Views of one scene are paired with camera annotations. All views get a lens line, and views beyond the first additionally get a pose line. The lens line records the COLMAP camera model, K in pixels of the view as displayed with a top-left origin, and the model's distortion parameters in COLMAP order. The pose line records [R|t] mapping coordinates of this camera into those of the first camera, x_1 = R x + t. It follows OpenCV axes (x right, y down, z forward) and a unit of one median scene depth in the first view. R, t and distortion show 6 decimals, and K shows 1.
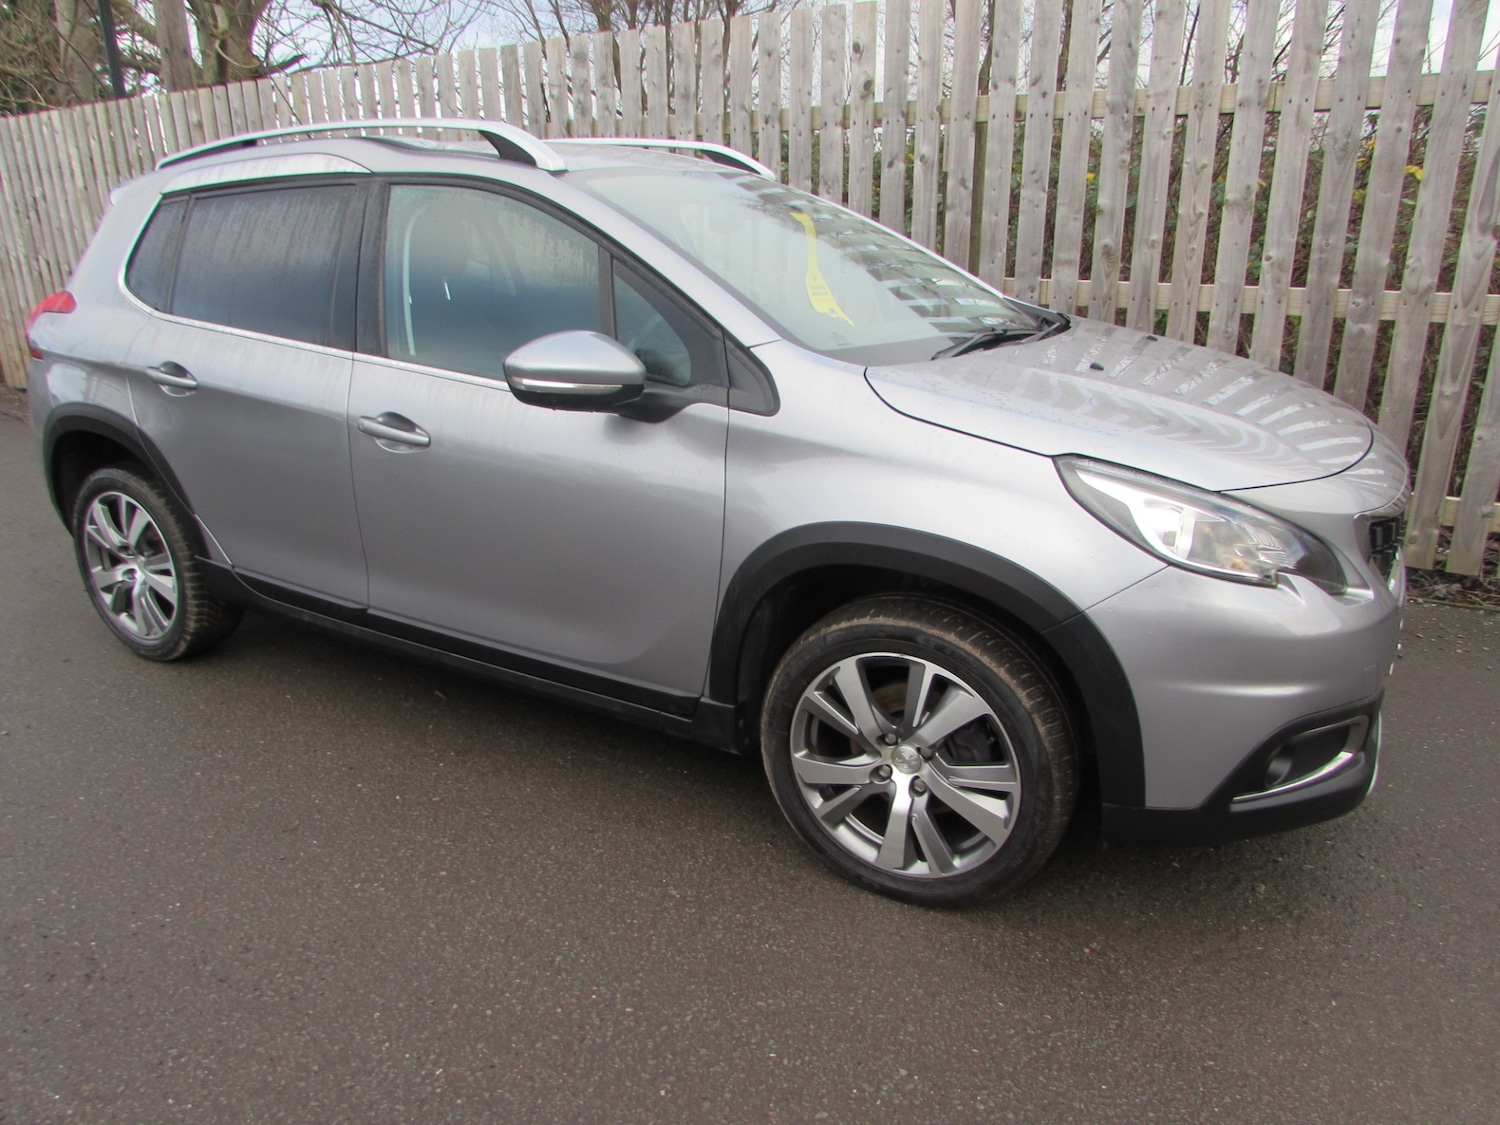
lens RADIAL K [[1058.6, 0, 744.8], [0, 1058.6, 574.2], [0, 0, 1]] dist [-0.053951, 0.029131]
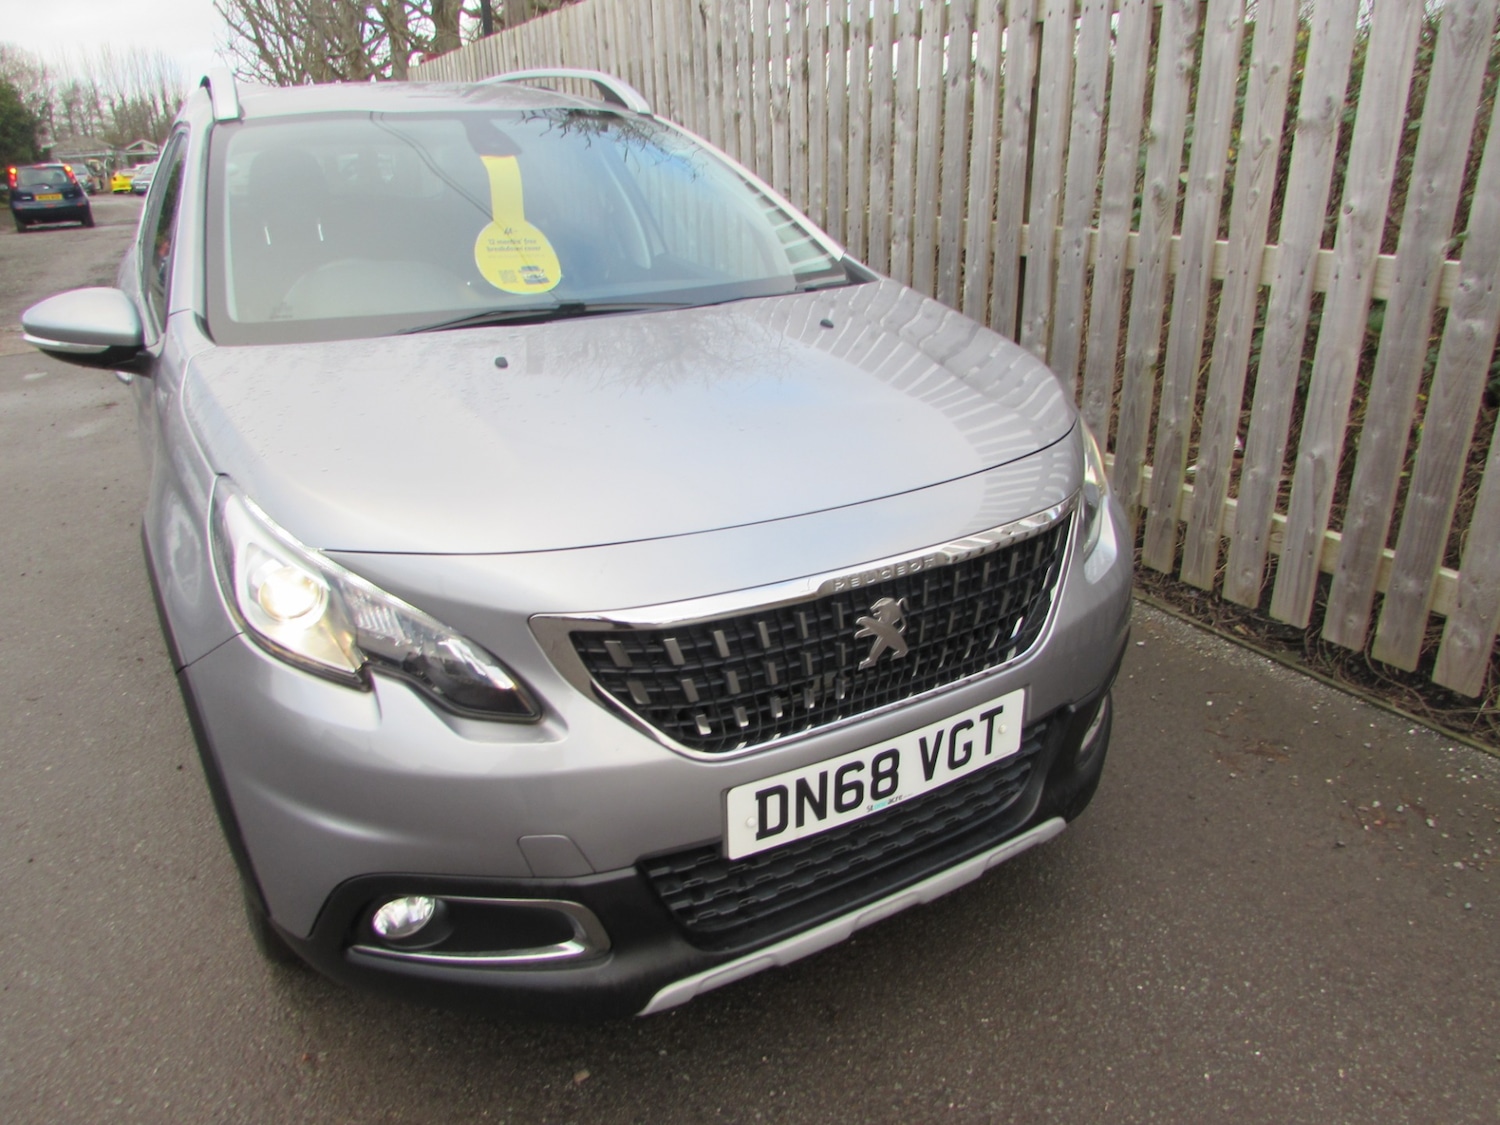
lens RADIAL K [[1058.6, 0, 746.6], [0, 1058.6, 572.0], [0, 0, 1]] dist [-0.053951, 0.029131]
pose [[0.868114, 0.177645, -0.463488, 0.561845], [-0.145539, 0.983820, 0.104481, -0.097878], [0.474549, -0.023246, 0.879922, 0.254011]]
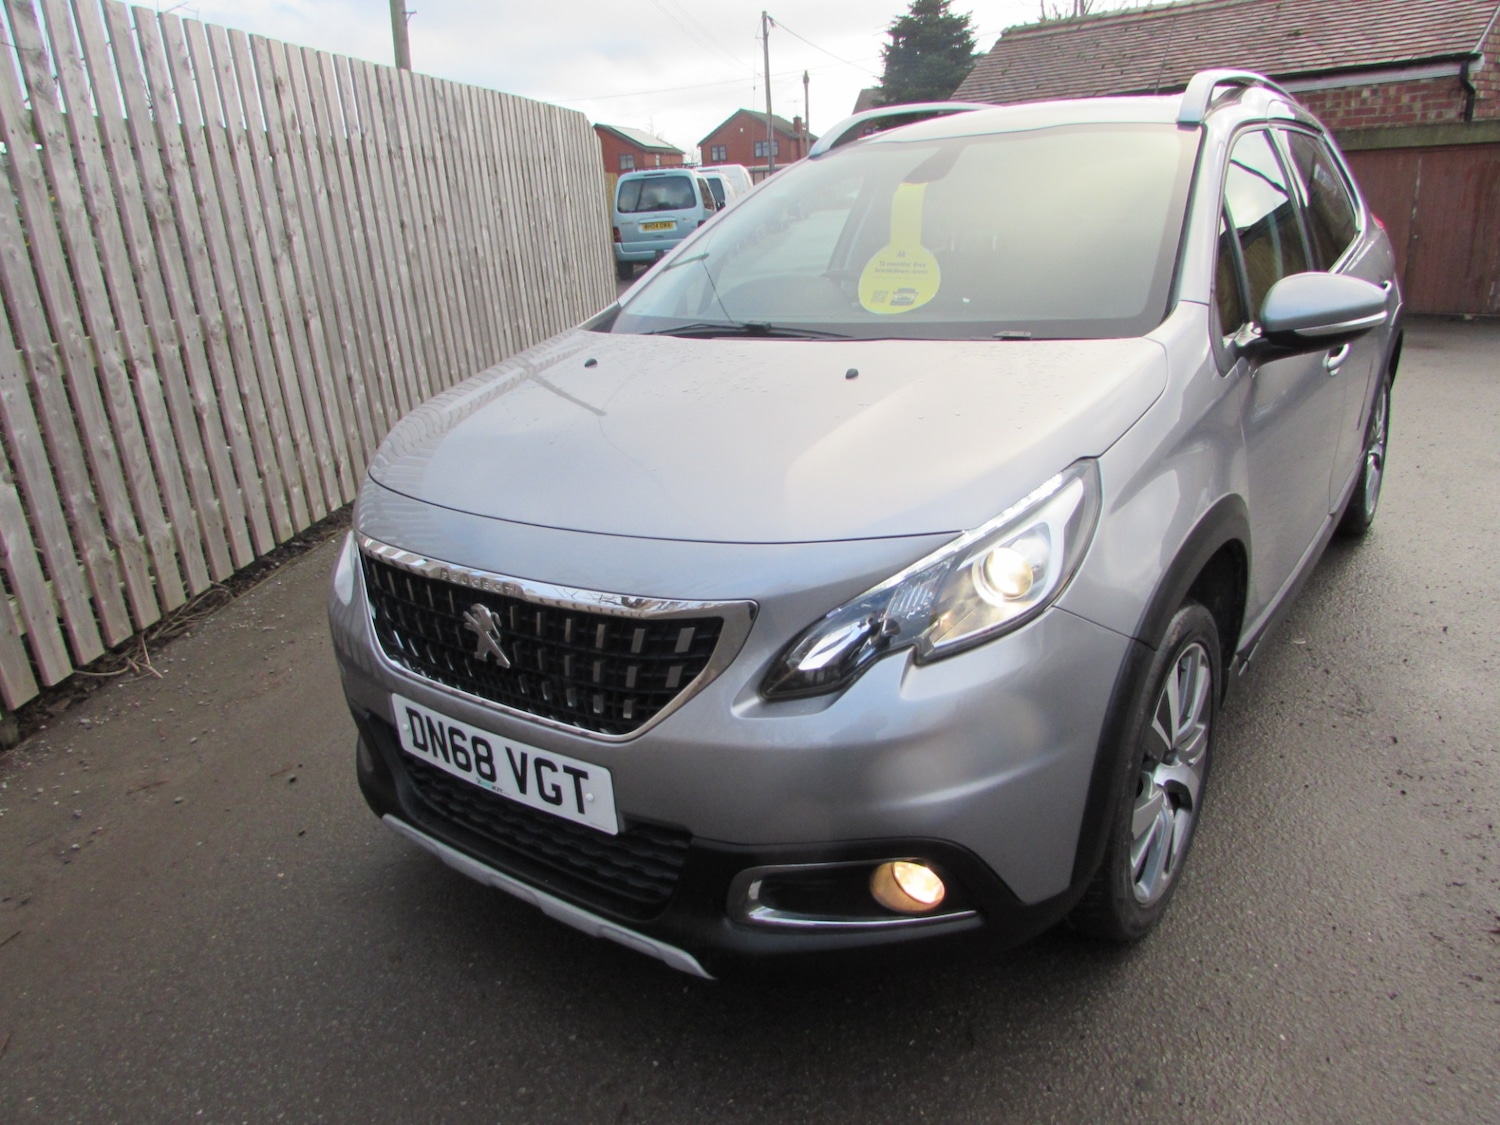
lens RADIAL K [[1058.6, 0, 748.8], [0, 1058.6, 566.2], [0, 0, 1]] dist [-0.053951, 0.029131]
pose [[-0.109774, 0.344321, -0.932412, 0.843223], [-0.250308, 0.898272, 0.361183, -0.270827], [0.961923, 0.273039, -0.012421, 0.771414]]
